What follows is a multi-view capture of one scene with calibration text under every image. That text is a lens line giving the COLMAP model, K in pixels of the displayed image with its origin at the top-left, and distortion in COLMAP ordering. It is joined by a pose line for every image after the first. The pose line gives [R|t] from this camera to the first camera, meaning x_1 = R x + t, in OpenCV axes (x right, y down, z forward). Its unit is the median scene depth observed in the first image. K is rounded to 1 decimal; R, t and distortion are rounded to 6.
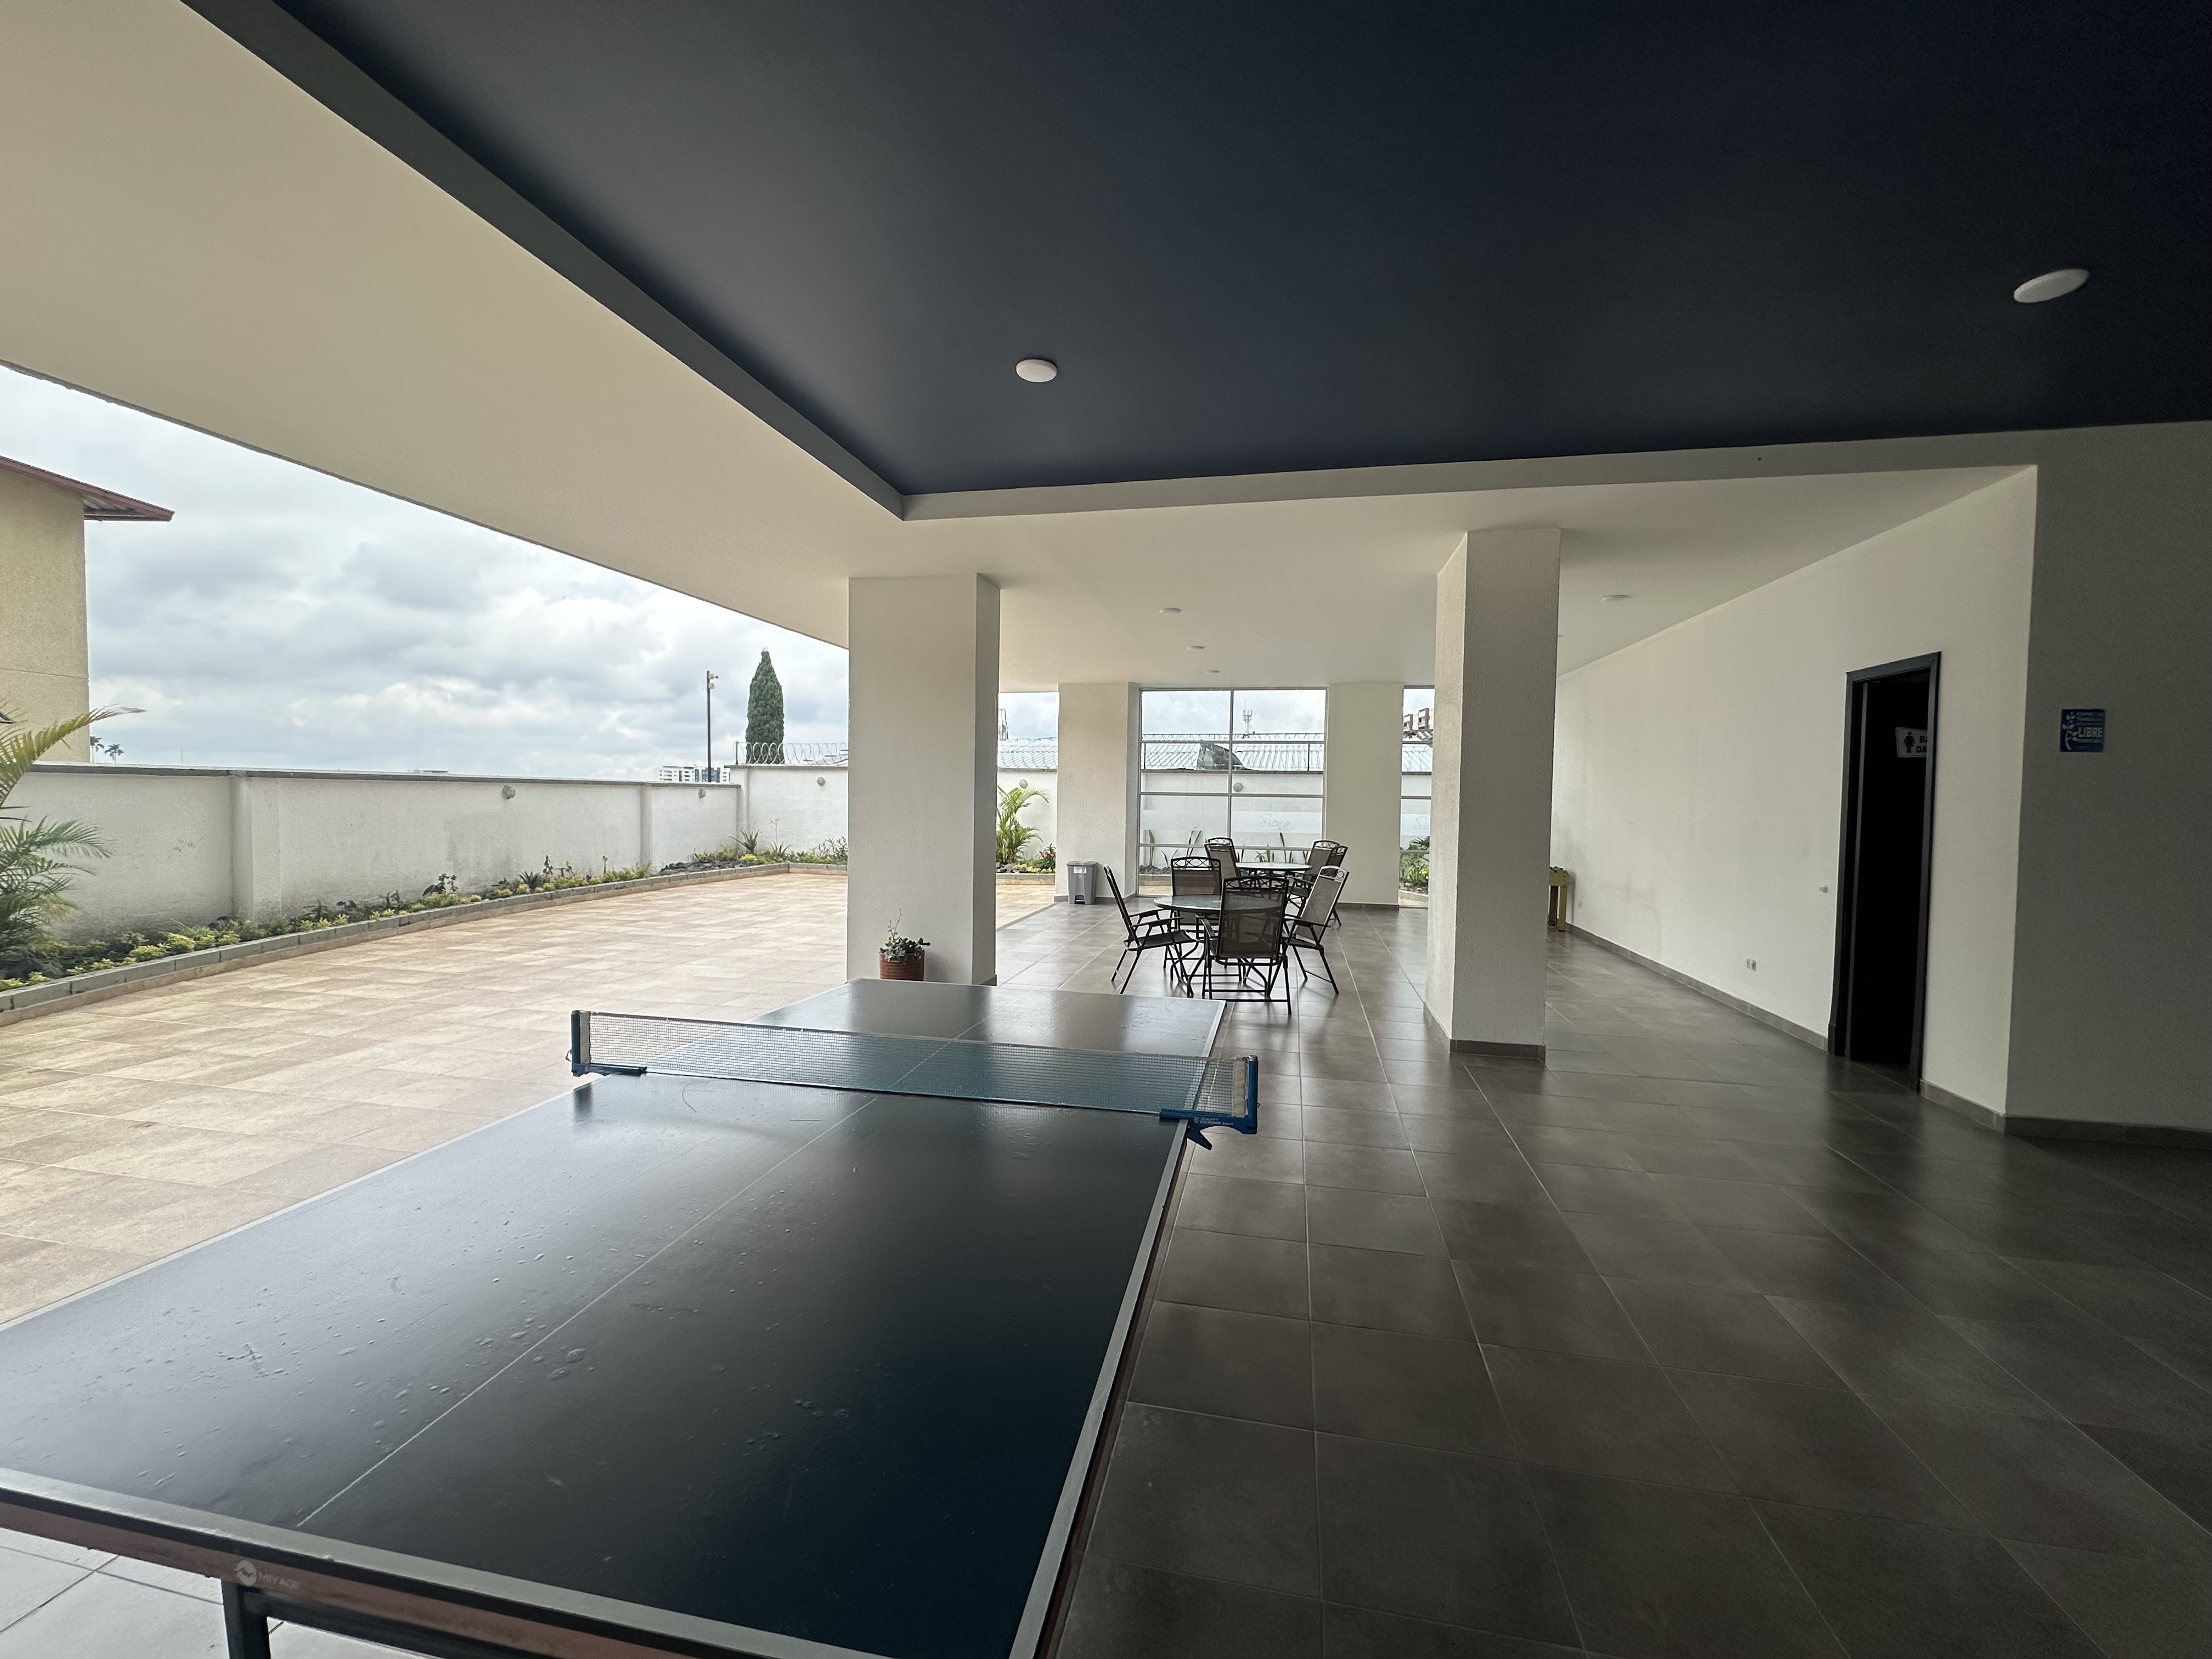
lens RADIAL K [[882.5, 0, 1106.5], [0, 882.5, 826.5], [0, 0, 1]] dist [0.000099, -0.000385]
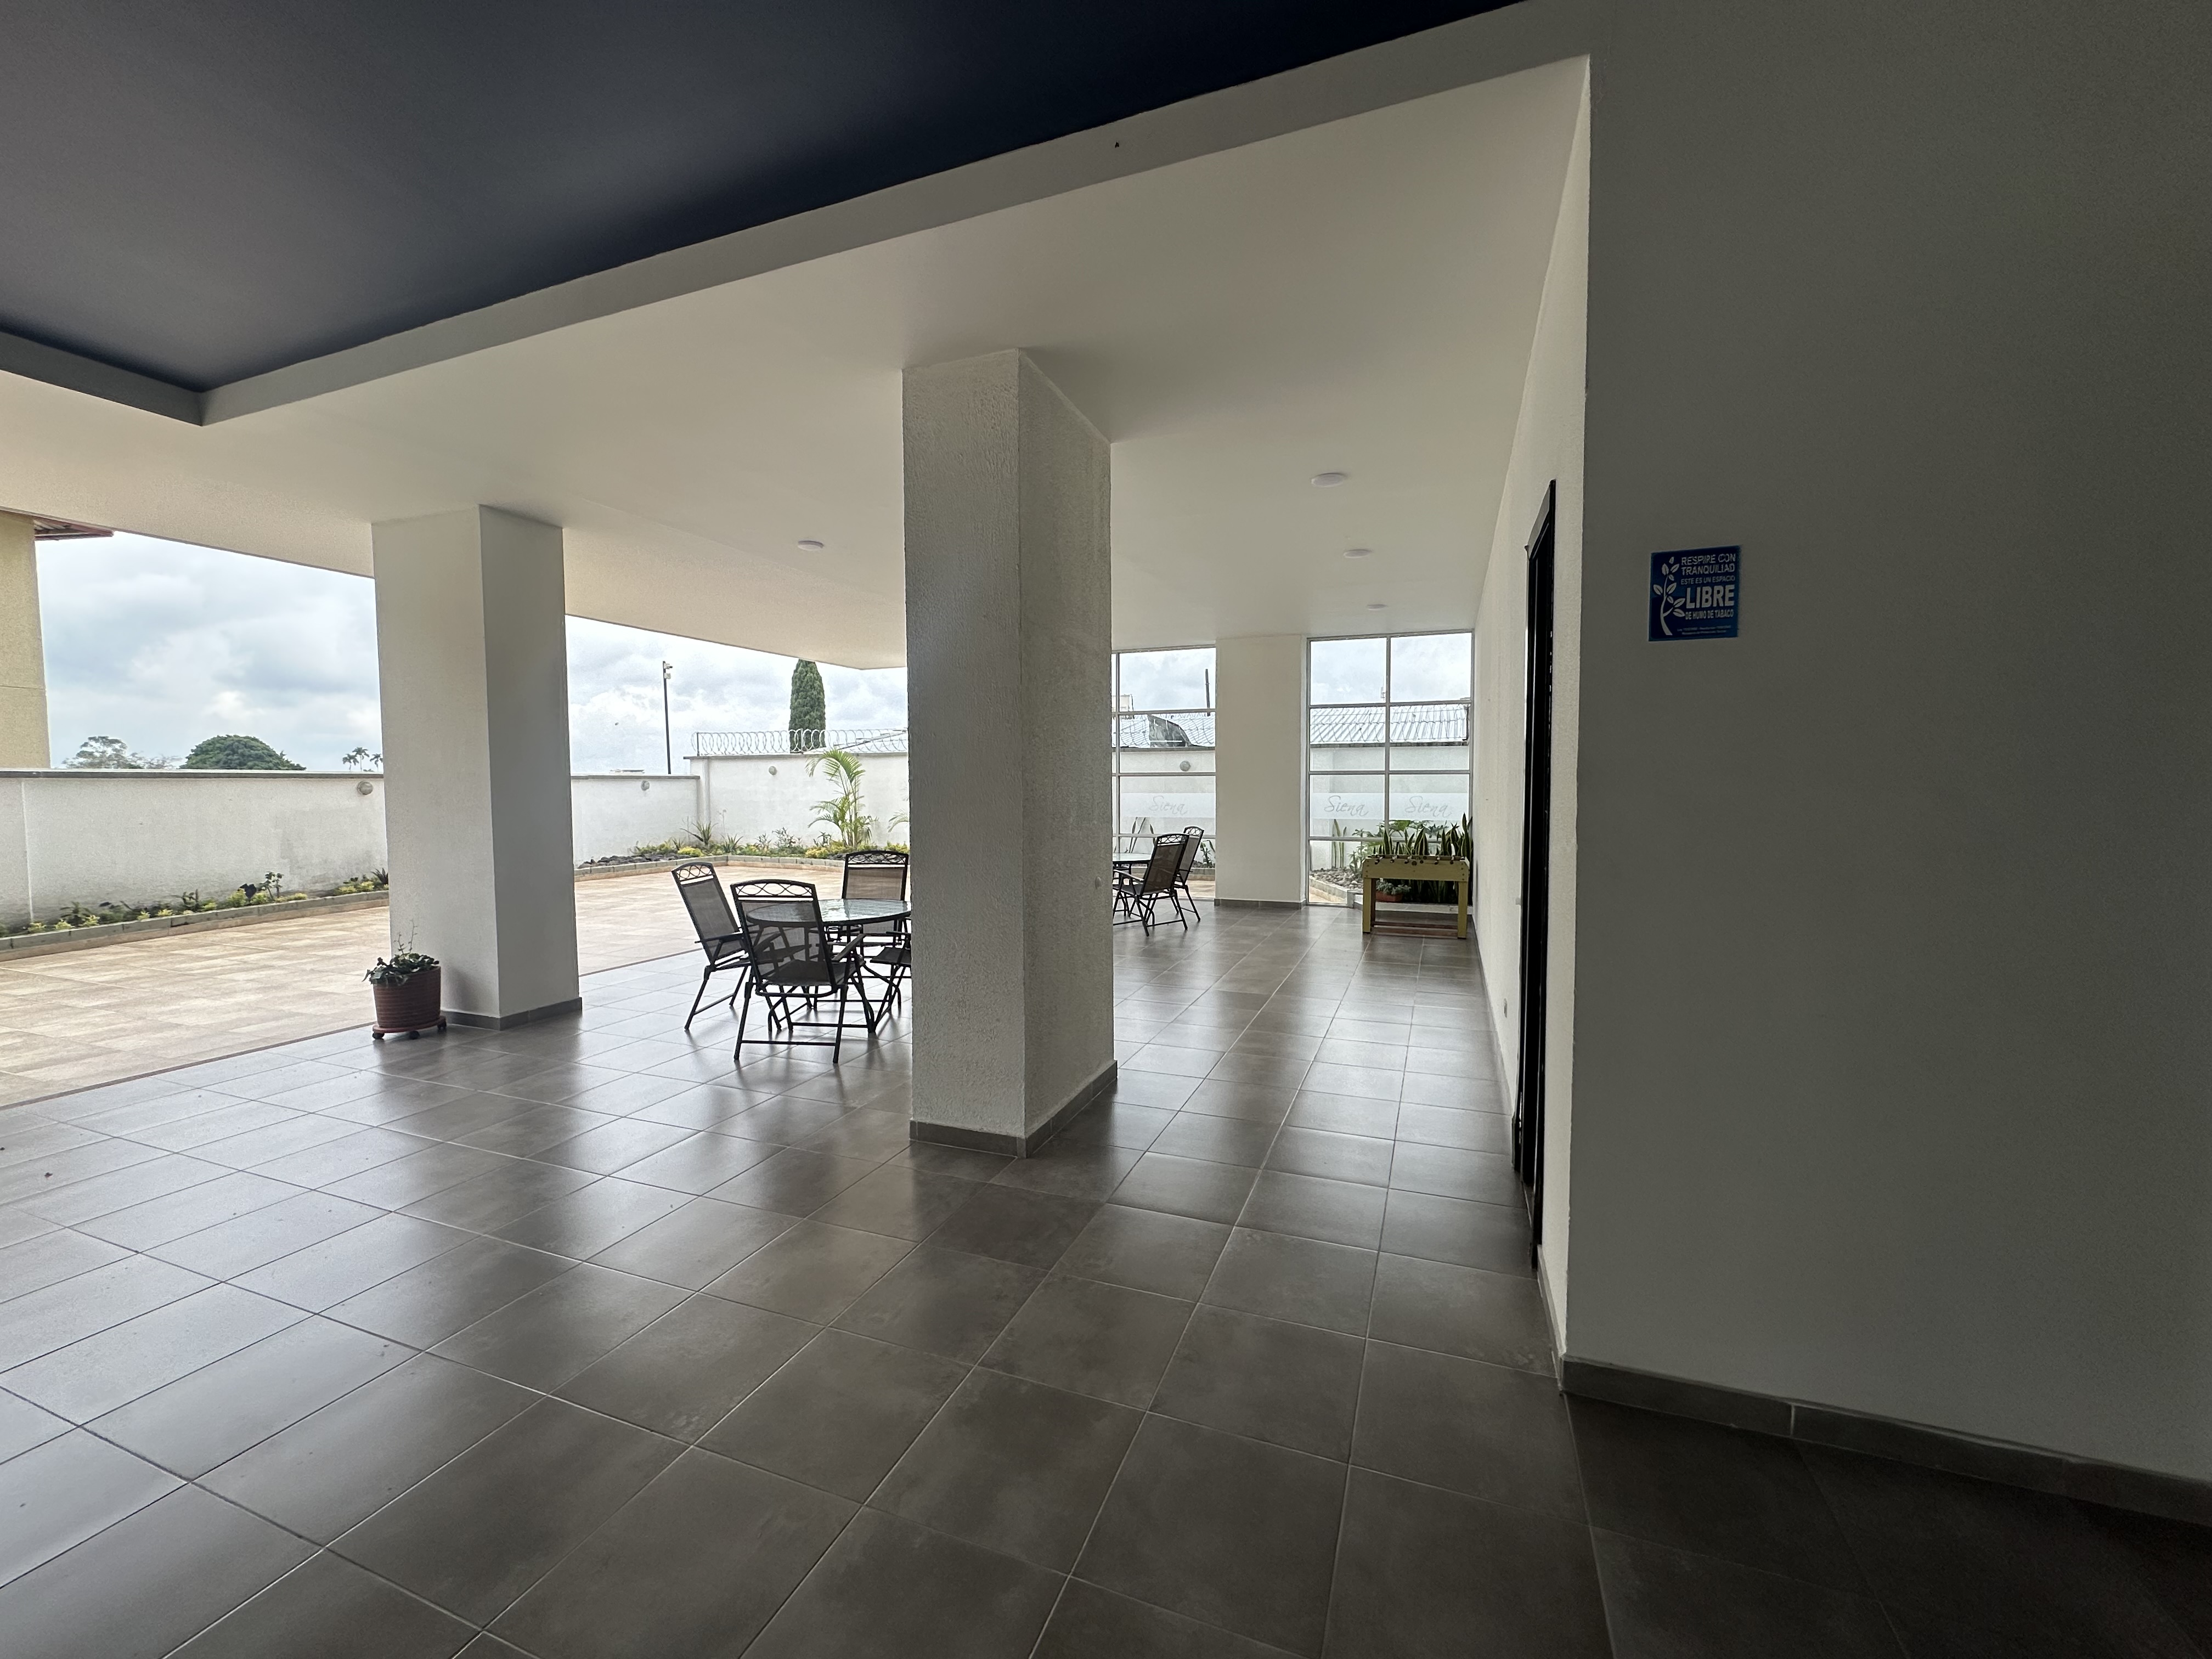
lens RADIAL K [[882.5, 0, 1106.5], [0, 882.5, 826.5], [0, 0, 1]] dist [0.000099, -0.000385]
pose [[0.985596, -0.012254, -0.168674, 0.293543], [0.014969, 0.999778, 0.014832, 0.001847], [0.168455, -0.017143, 0.985560, 0.158824]]
